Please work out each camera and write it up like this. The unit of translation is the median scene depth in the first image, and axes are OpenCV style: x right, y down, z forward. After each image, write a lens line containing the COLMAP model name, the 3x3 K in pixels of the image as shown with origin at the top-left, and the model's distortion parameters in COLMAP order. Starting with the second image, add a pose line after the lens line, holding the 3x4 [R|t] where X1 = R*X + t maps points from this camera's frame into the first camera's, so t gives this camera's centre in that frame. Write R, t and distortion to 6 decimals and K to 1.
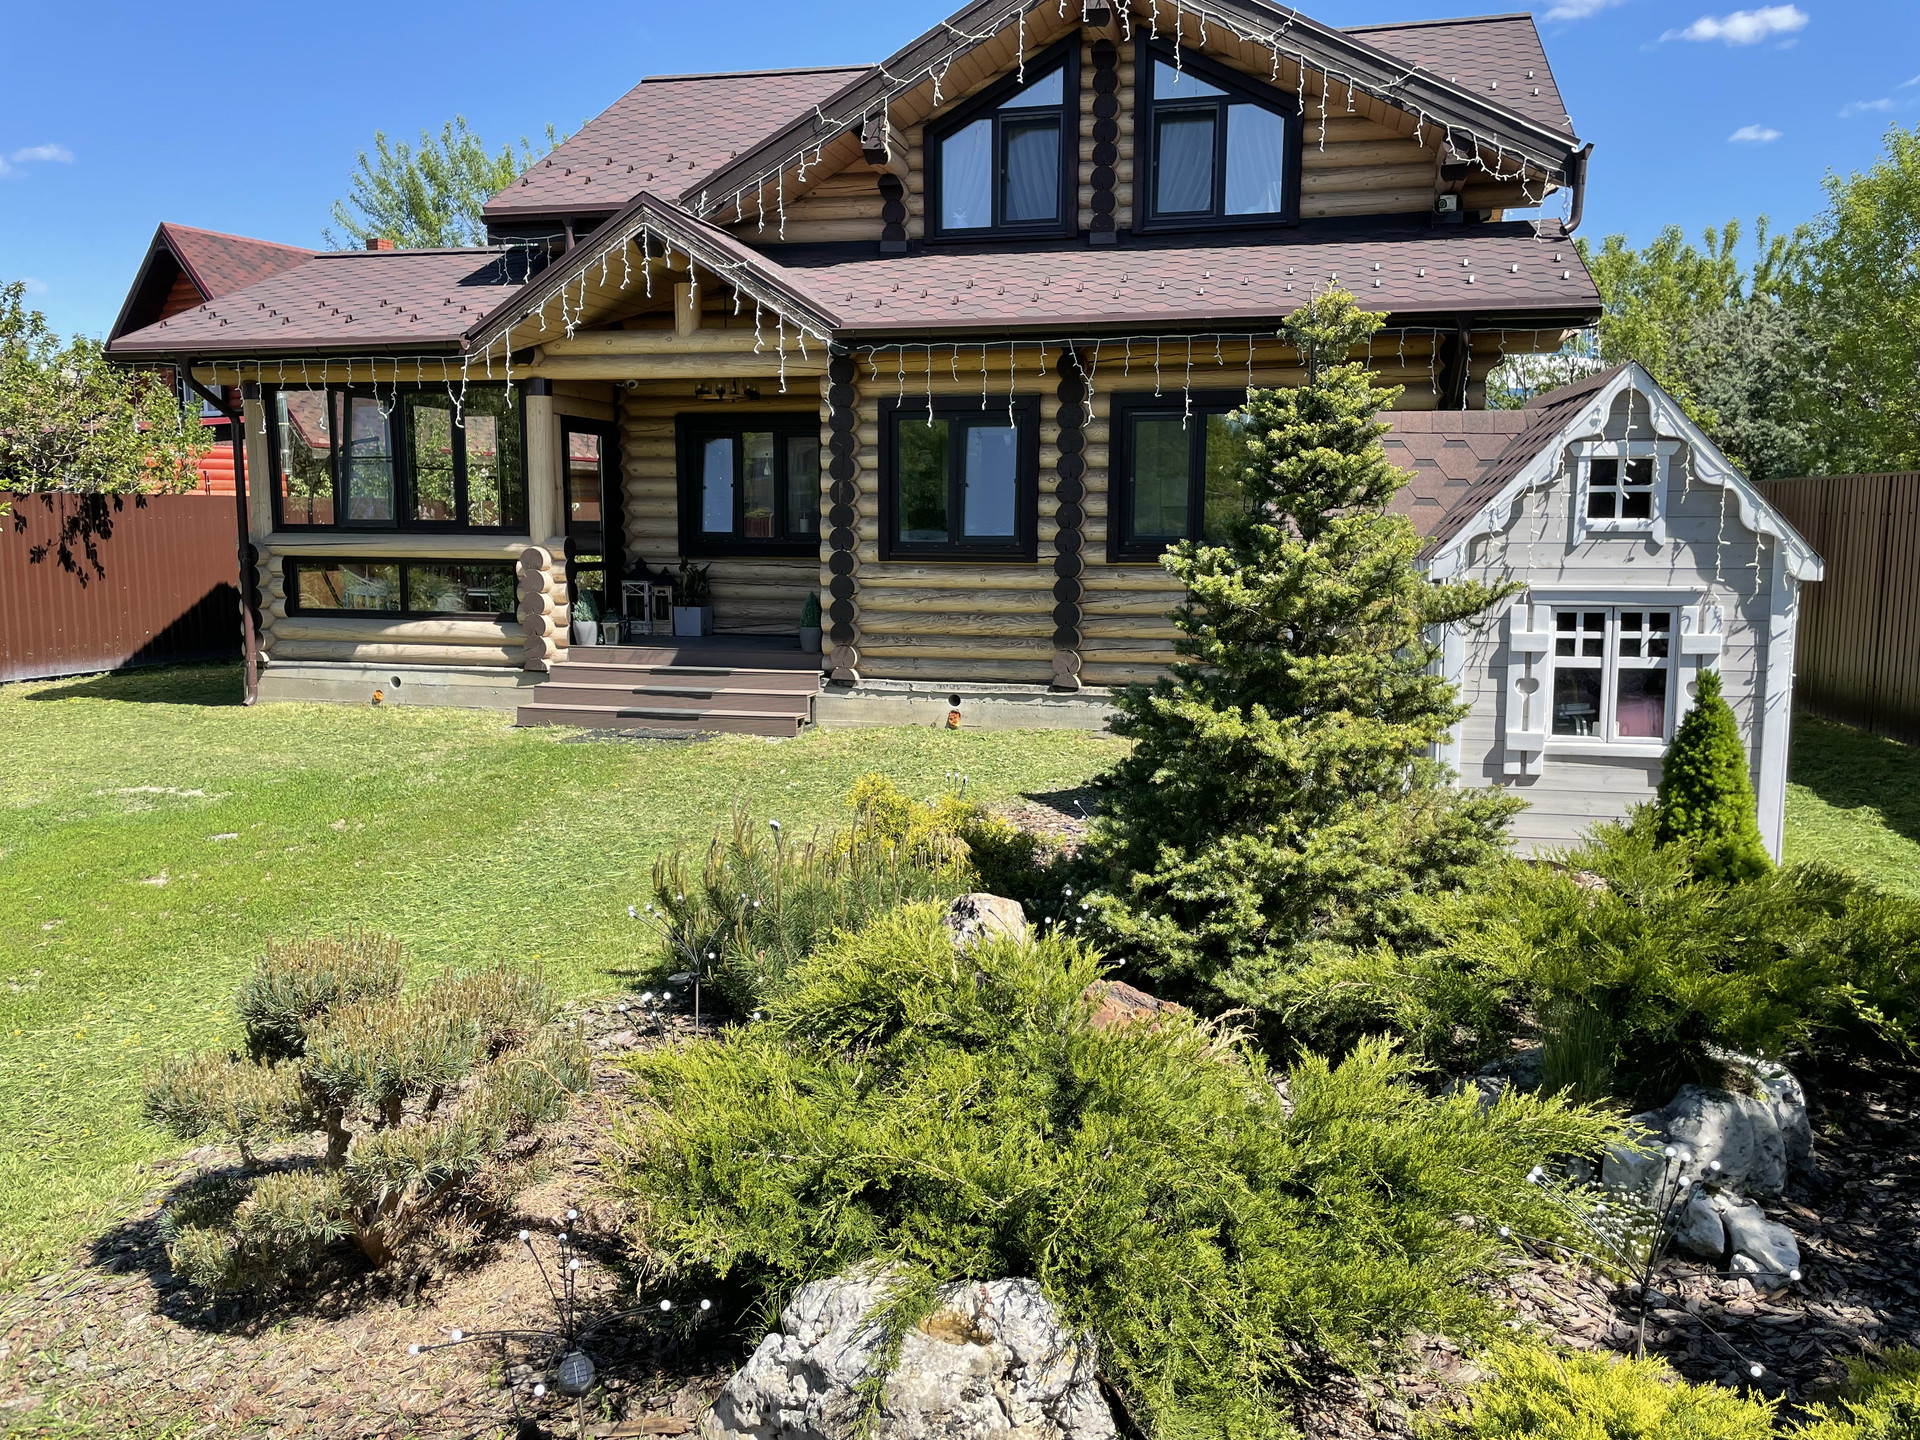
lens RADIAL K [[1459.9, 0, 966.6], [0, 1459.9, 700.6], [0, 0, 1]] dist [0.097805, -0.131587]
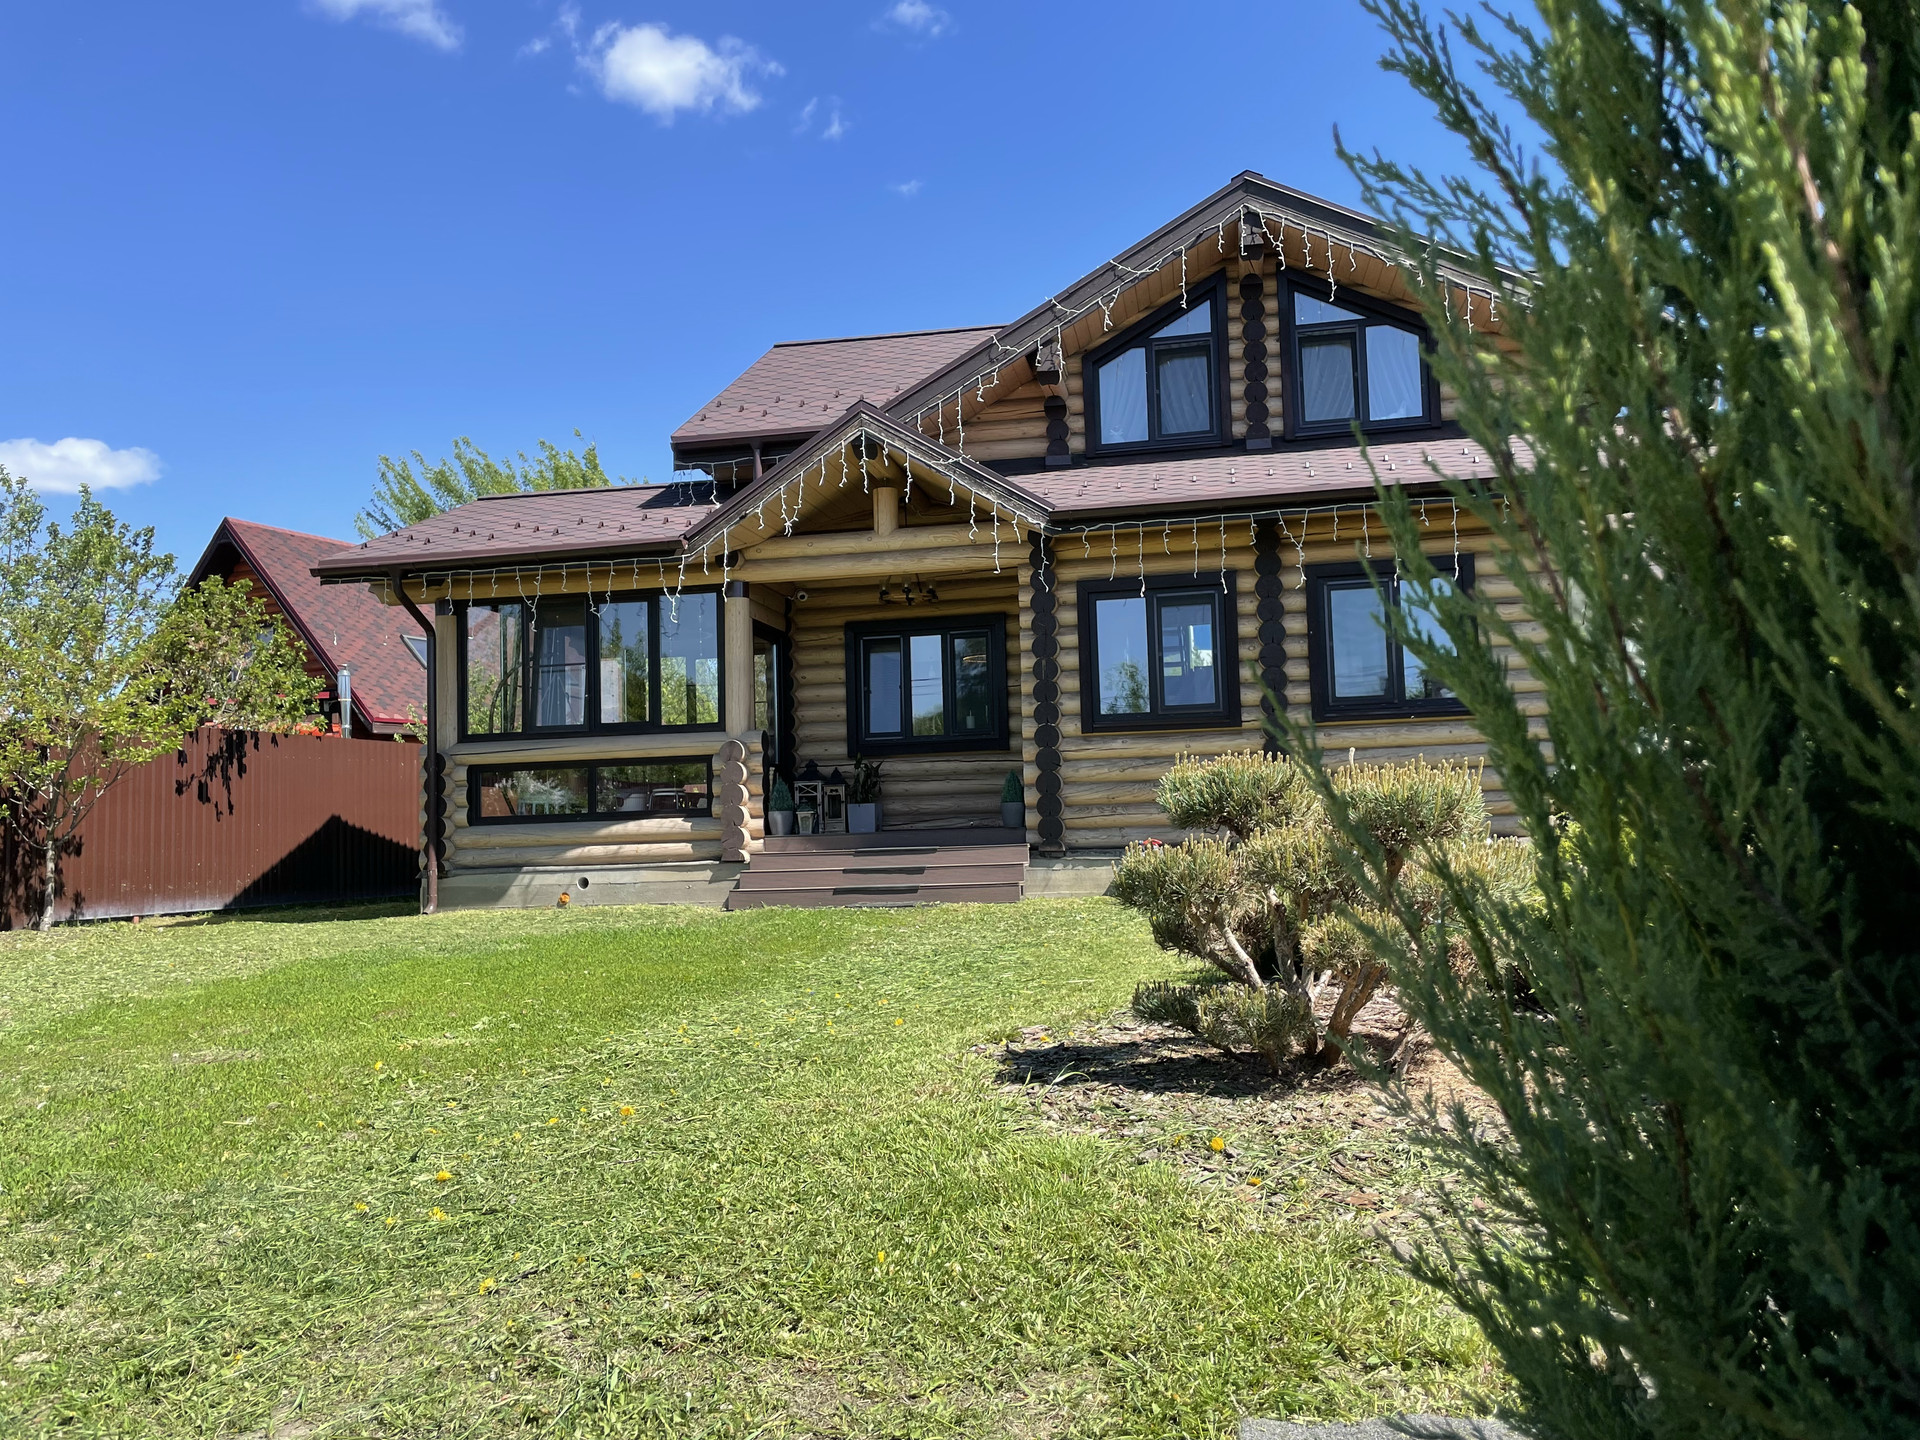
lens RADIAL K [[1459.9, 0, 953.7], [0, 1459.9, 718.8], [0, 0, 1]] dist [0.097805, -0.131587]
pose [[0.997951, -0.029454, 0.056800, -0.205357], [0.040662, 0.977373, -0.207577, 0.102283], [-0.049401, 0.209461, 0.976568, -0.002707]]
